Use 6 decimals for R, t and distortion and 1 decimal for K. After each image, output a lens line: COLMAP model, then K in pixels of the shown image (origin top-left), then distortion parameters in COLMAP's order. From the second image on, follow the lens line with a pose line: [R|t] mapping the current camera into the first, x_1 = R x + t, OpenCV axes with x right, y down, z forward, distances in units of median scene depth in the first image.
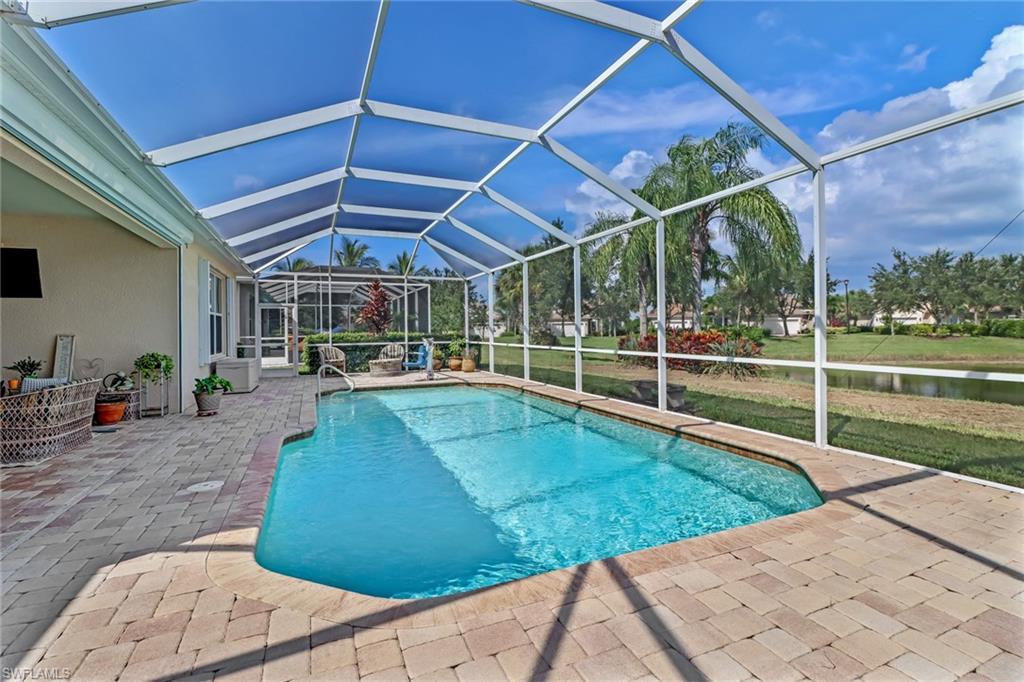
lens RADIAL K [[475.9, 0, 508.2], [0, 475.9, 333.6], [0, 0, 1]] dist [-0.001070, -0.002728]
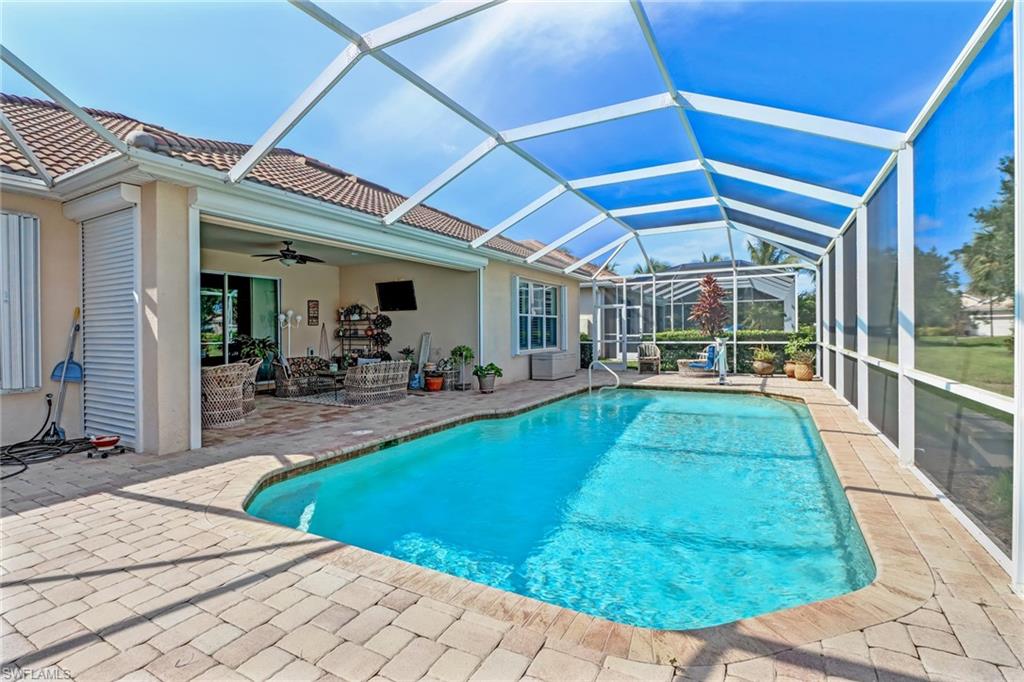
lens RADIAL K [[475.9, 0, 507.9], [0, 475.9, 336.4], [0, 0, 1]] dist [-0.001070, -0.002728]
pose [[0.614299, 0.011776, -0.788985, 0.479005], [-0.000902, 0.999898, 0.014221, -0.007627], [0.789073, -0.008025, 0.614247, 0.232060]]
